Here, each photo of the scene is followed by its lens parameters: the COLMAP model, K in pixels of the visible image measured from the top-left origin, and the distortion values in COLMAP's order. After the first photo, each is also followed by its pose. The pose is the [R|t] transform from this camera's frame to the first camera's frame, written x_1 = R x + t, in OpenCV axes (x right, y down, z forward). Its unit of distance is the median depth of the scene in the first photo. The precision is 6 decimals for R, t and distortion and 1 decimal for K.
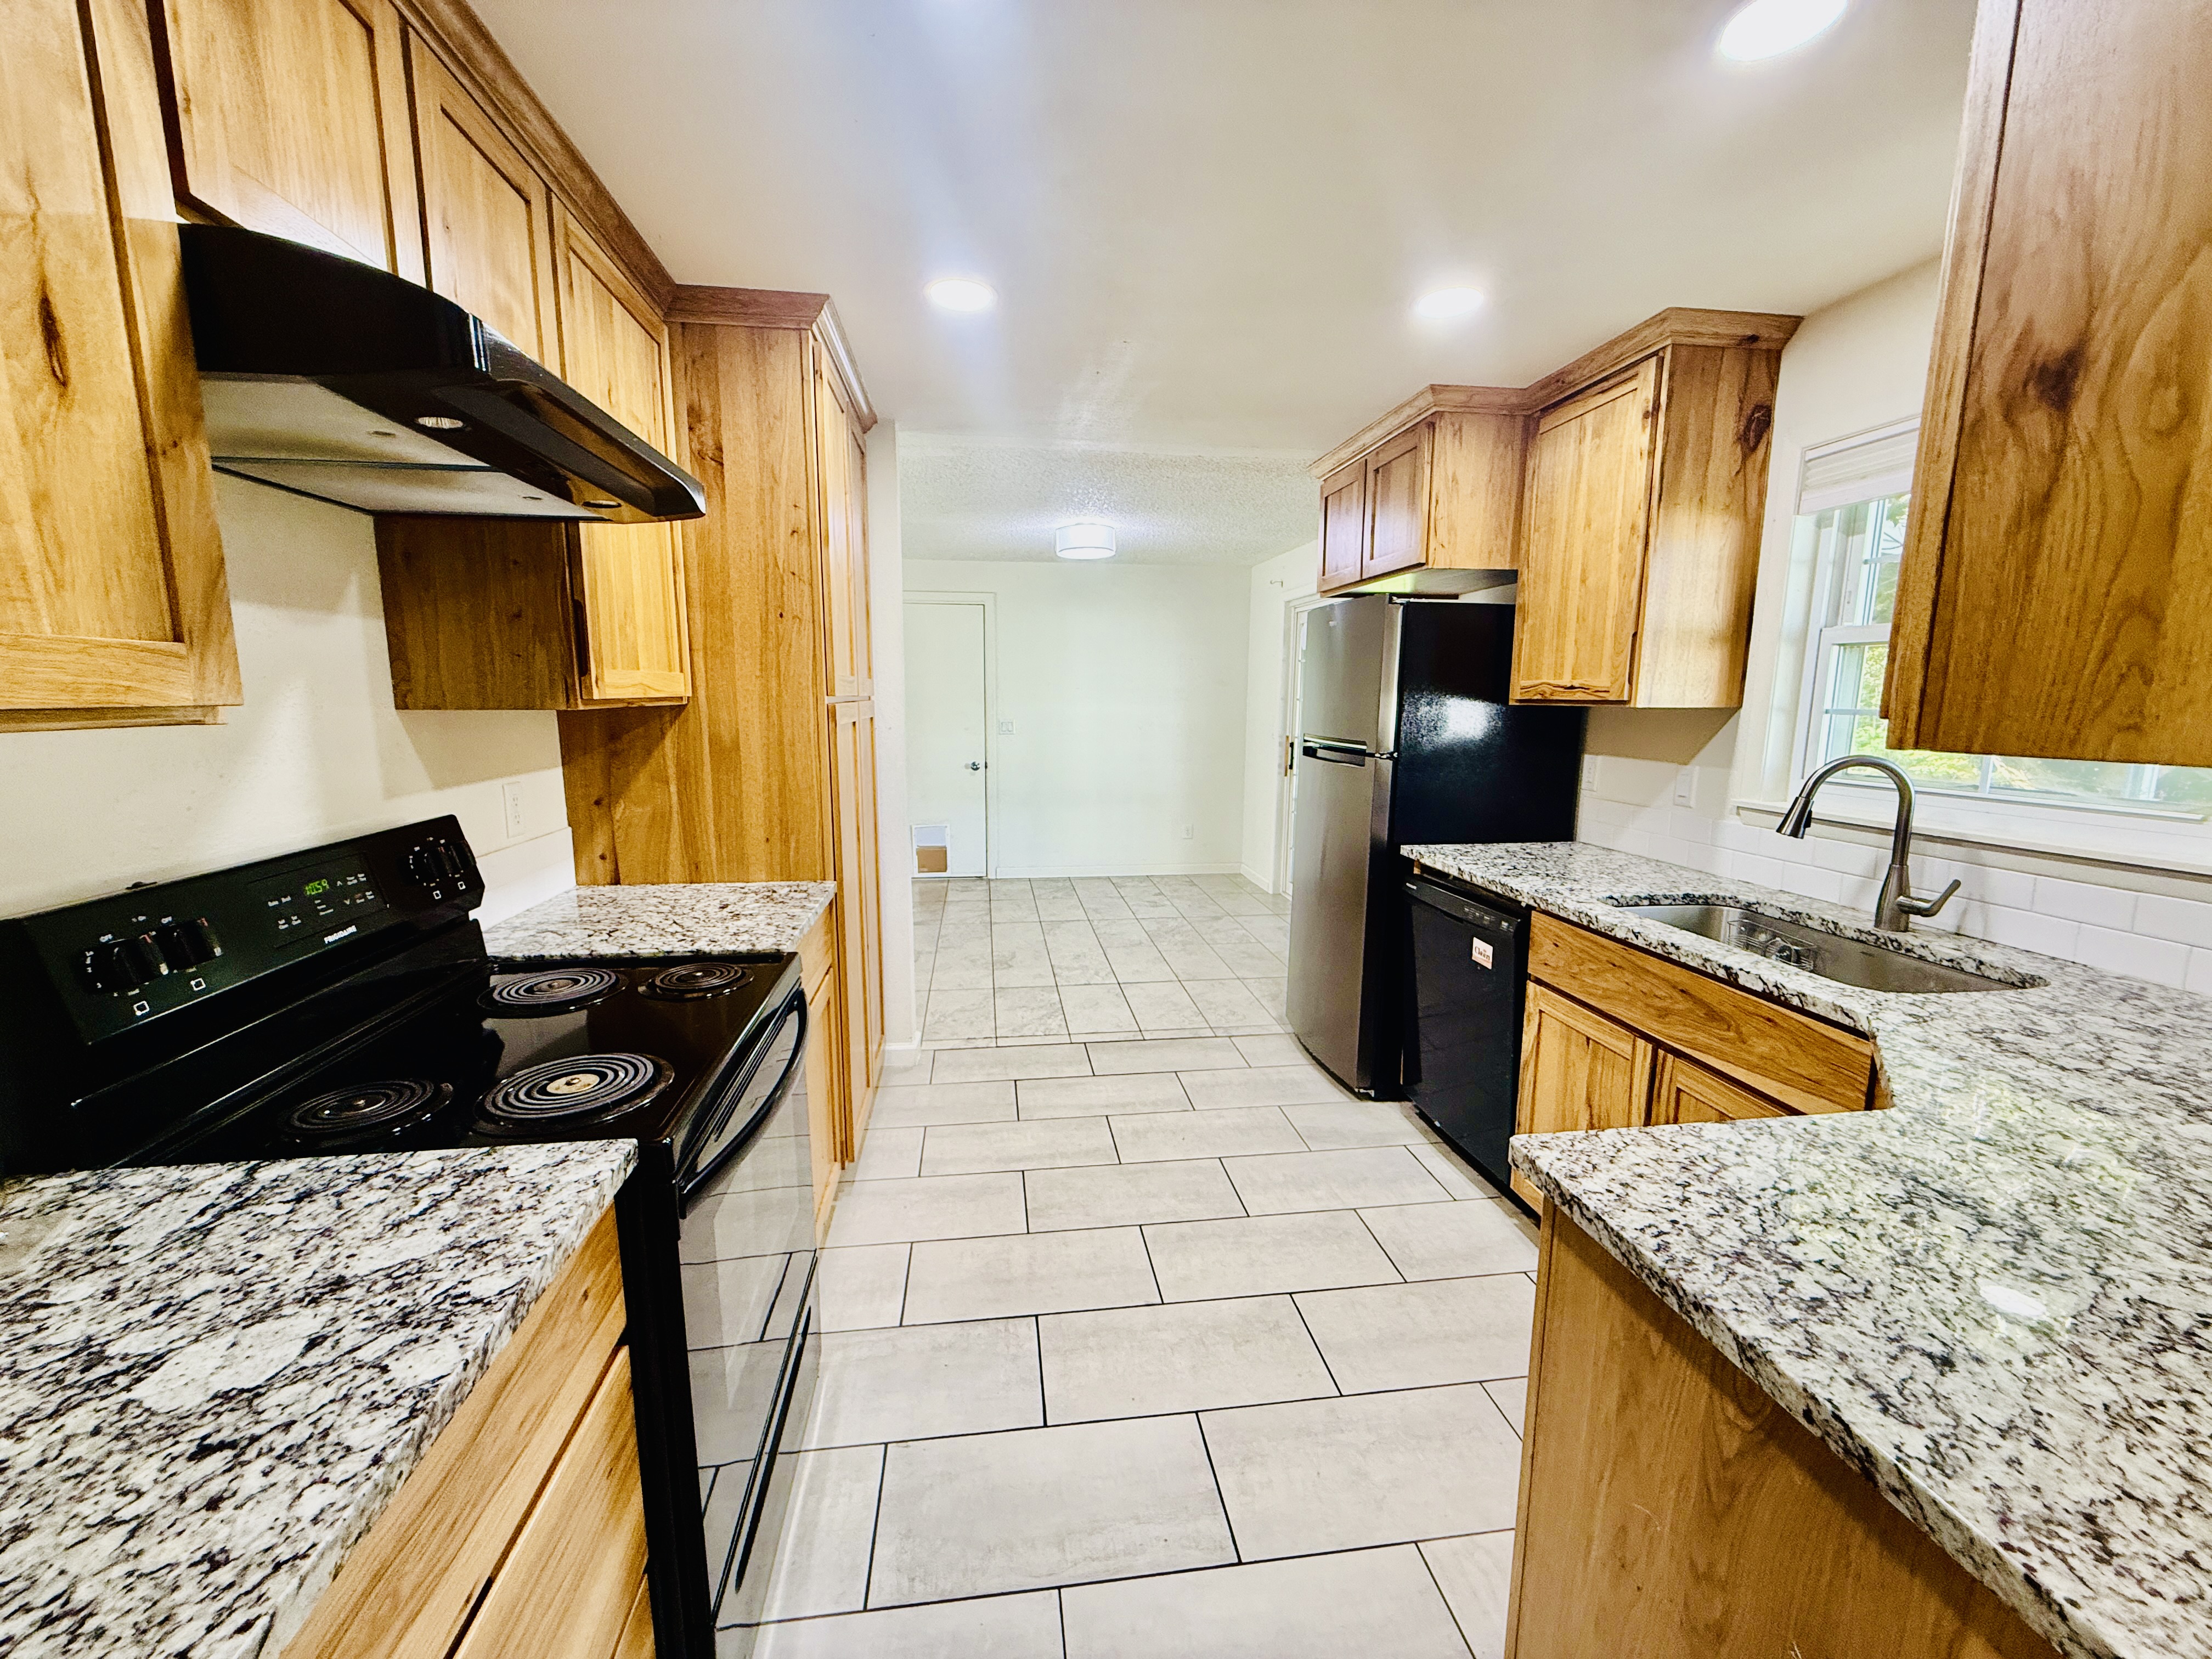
lens RADIAL K [[881.7, 0, 1106.6], [0, 881.7, 830.0], [0, 0, 1]] dist [-0.000240, 0.000656]
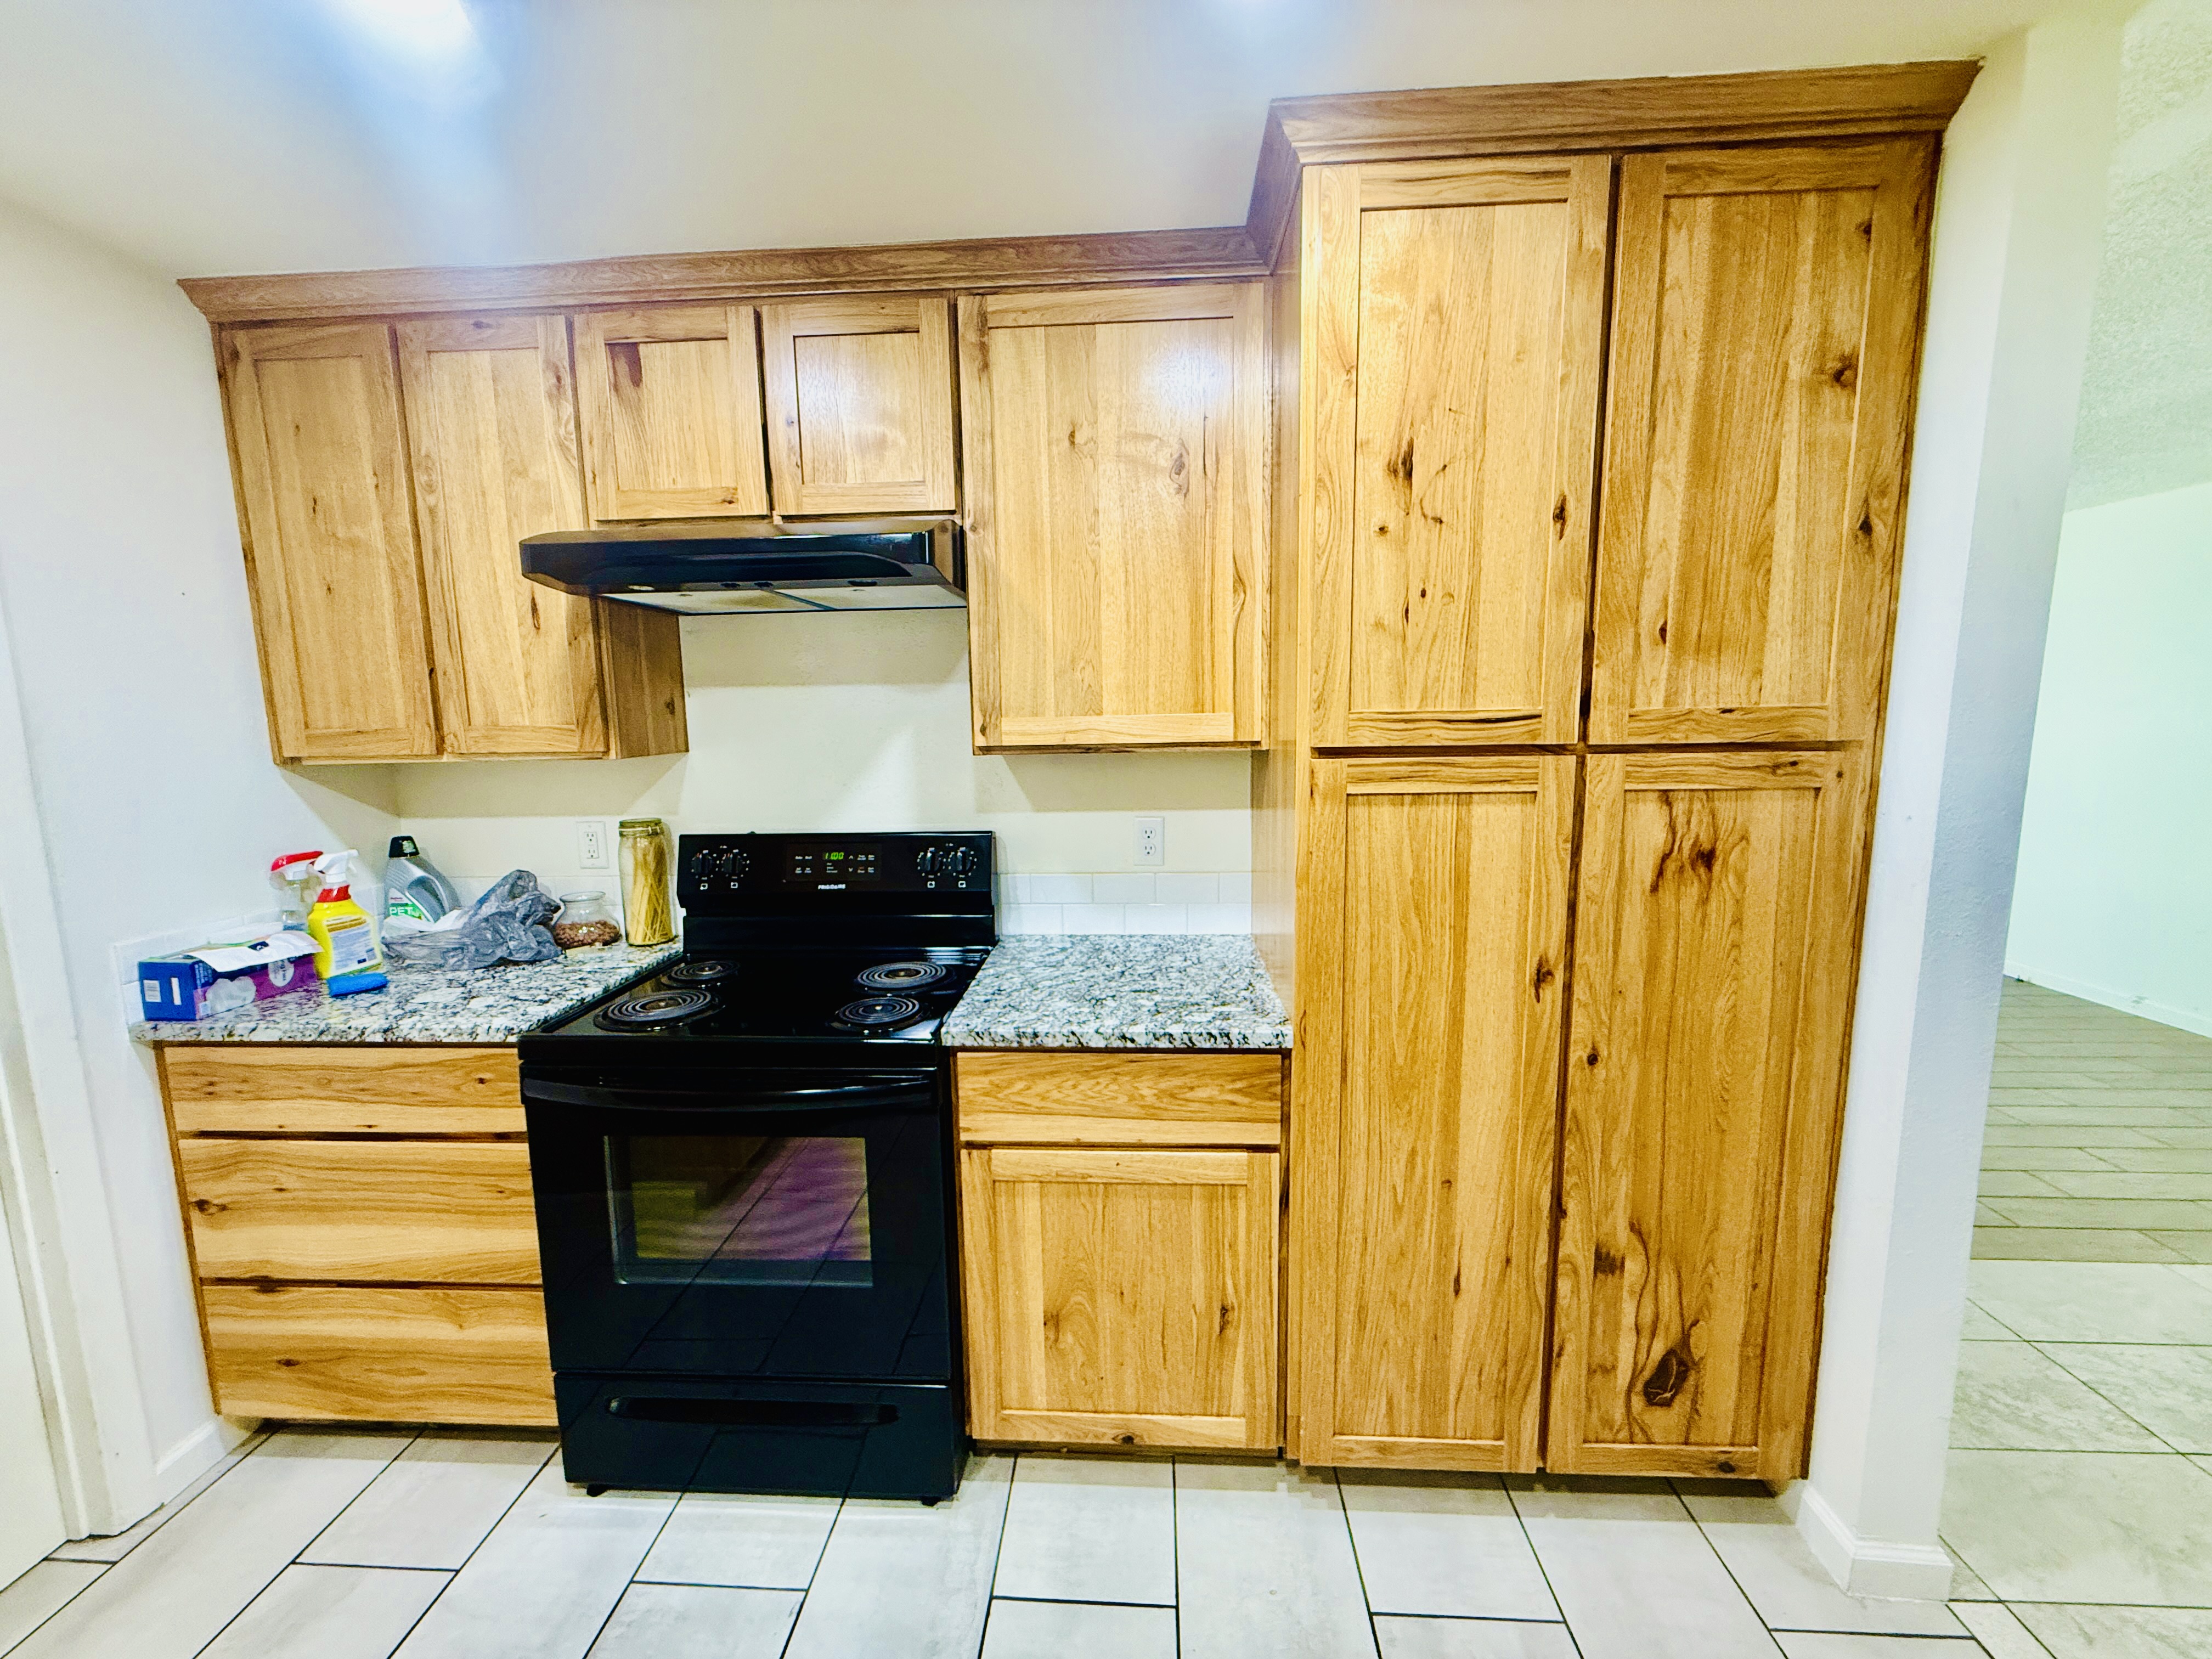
lens RADIAL K [[881.7, 0, 1103.9], [0, 881.7, 832.4], [0, 0, 1]] dist [-0.000240, 0.000656]
pose [[-0.194493, 0.134155, -0.971687, 0.454261], [-0.135343, 0.977458, 0.162042, -0.233760], [0.971522, 0.163027, -0.171952, 1.309977]]
